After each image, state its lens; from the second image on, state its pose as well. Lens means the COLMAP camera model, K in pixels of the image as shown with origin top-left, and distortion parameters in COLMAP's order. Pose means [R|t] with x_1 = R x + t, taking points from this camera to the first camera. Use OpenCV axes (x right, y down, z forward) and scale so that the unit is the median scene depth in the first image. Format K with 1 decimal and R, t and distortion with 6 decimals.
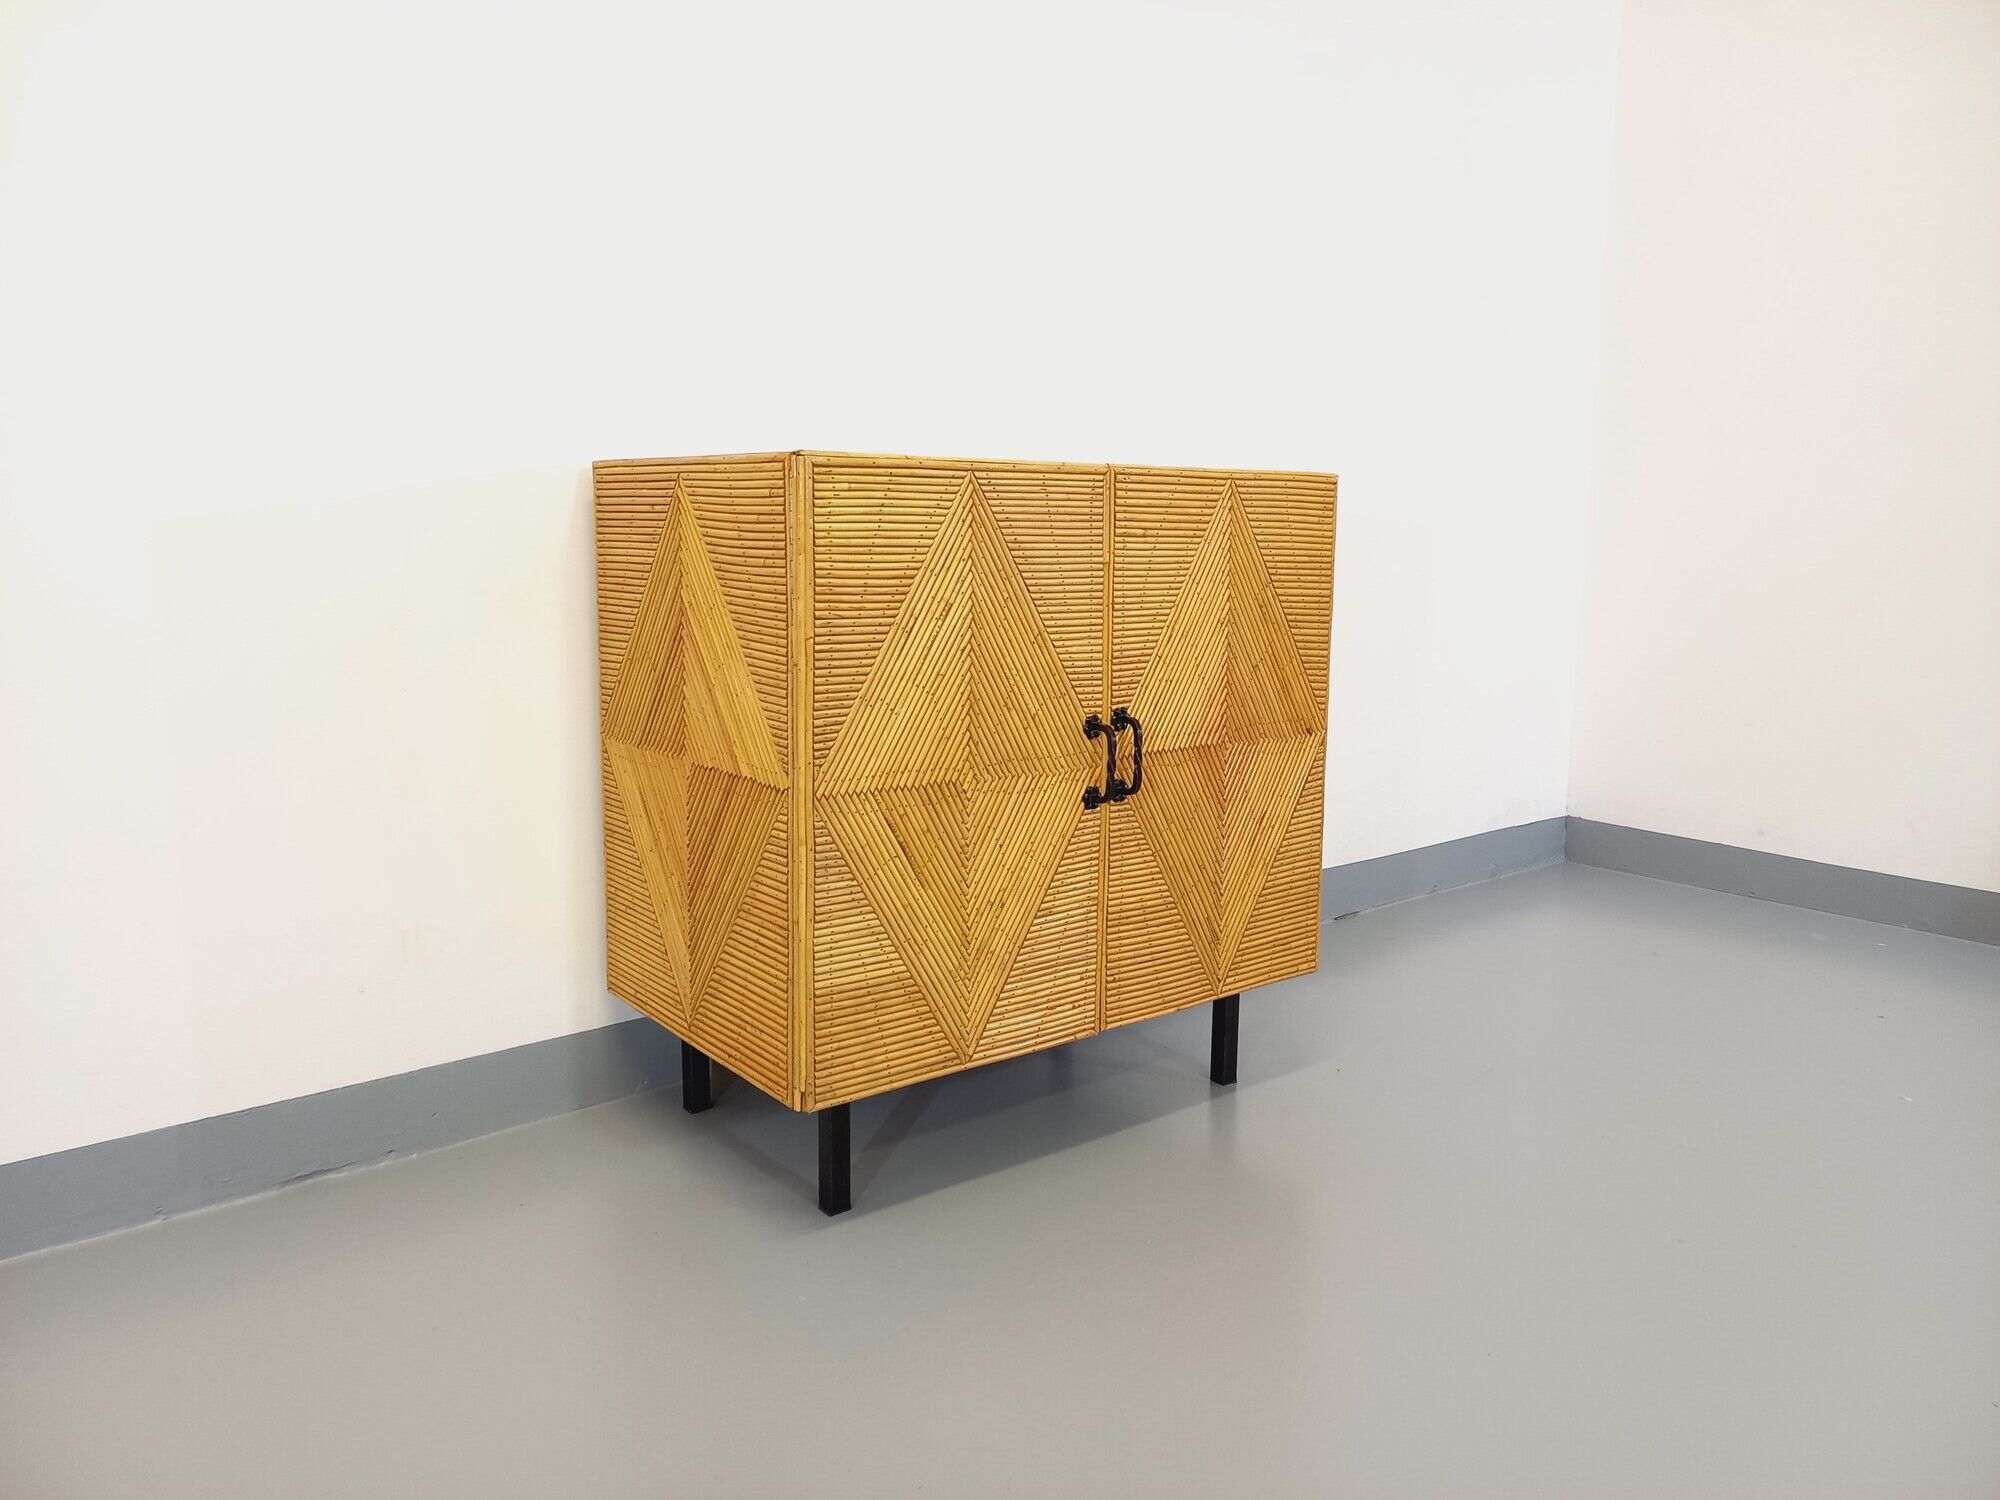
lens RADIAL K [[1486.8, 0, 1026.1], [0, 1486.8, 744.6], [0, 0, 1]] dist [0.065961, -0.047501]
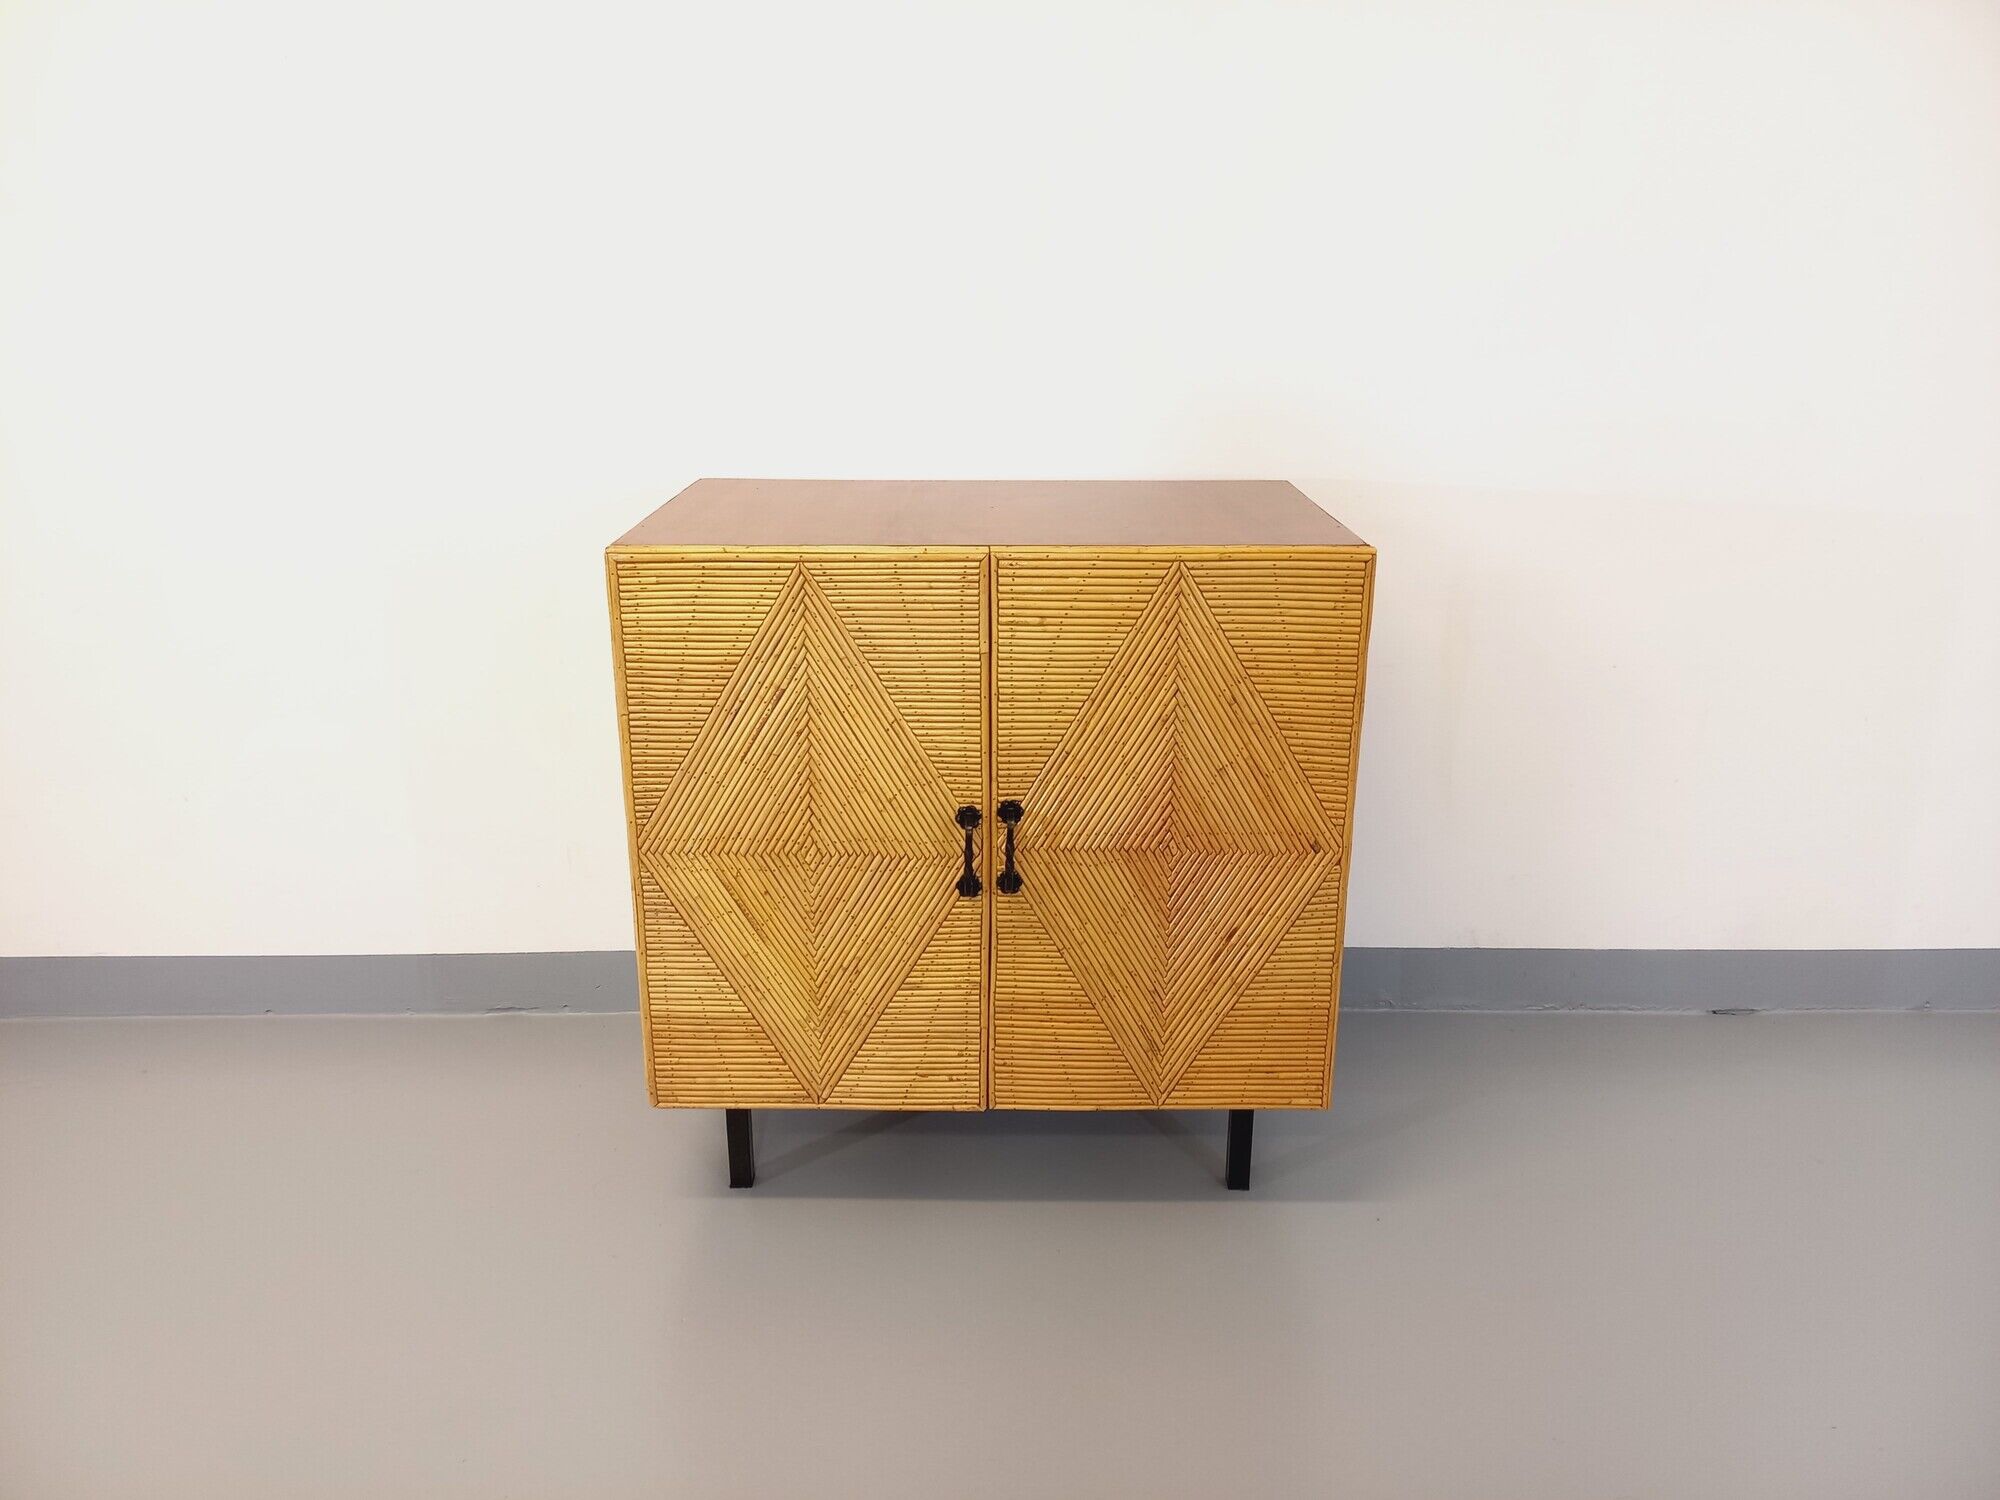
lens RADIAL K [[1486.8, 0, 993.2], [0, 1486.8, 745.1], [0, 0, 1]] dist [0.065961, -0.047501]
pose [[0.771607, 0.191593, -0.606560, 0.637090], [-0.085646, 0.976170, 0.199391, -0.252725], [0.630307, -0.101902, 0.769629, 0.278451]]
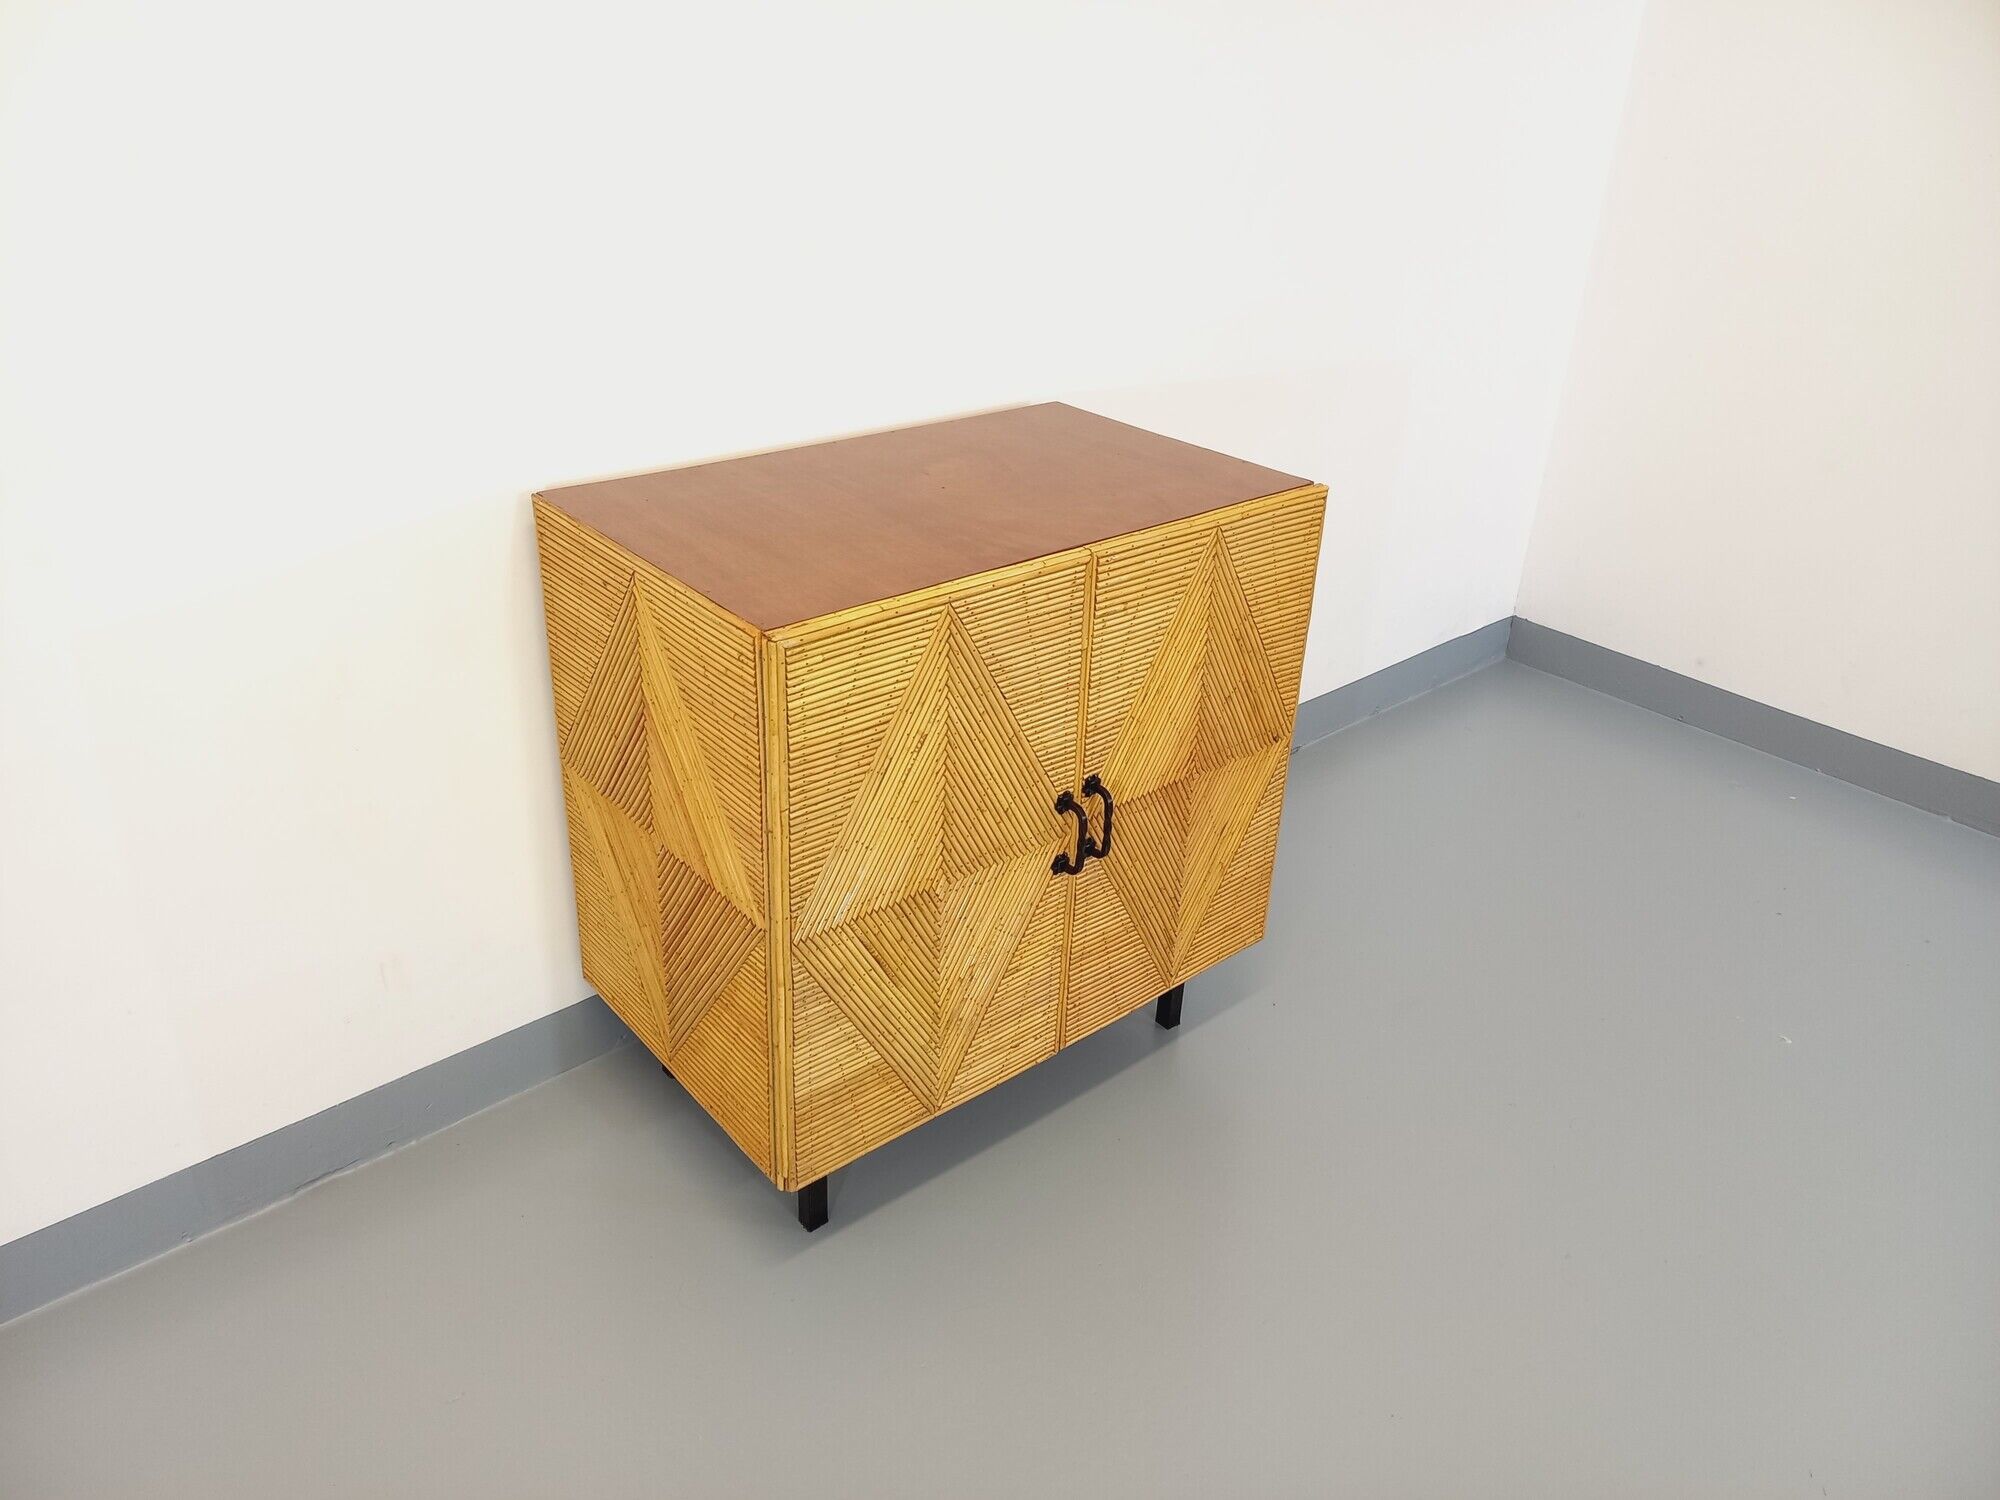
lens RADIAL K [[1486.8, 0, 1012.1], [0, 1486.8, 747.3], [0, 0, 1]] dist [0.065961, -0.047501]
pose [[0.999030, 0.012317, 0.042285, -0.032889], [-0.025375, 0.945708, 0.324024, -0.372626], [-0.035998, -0.324783, 0.945103, 0.071701]]
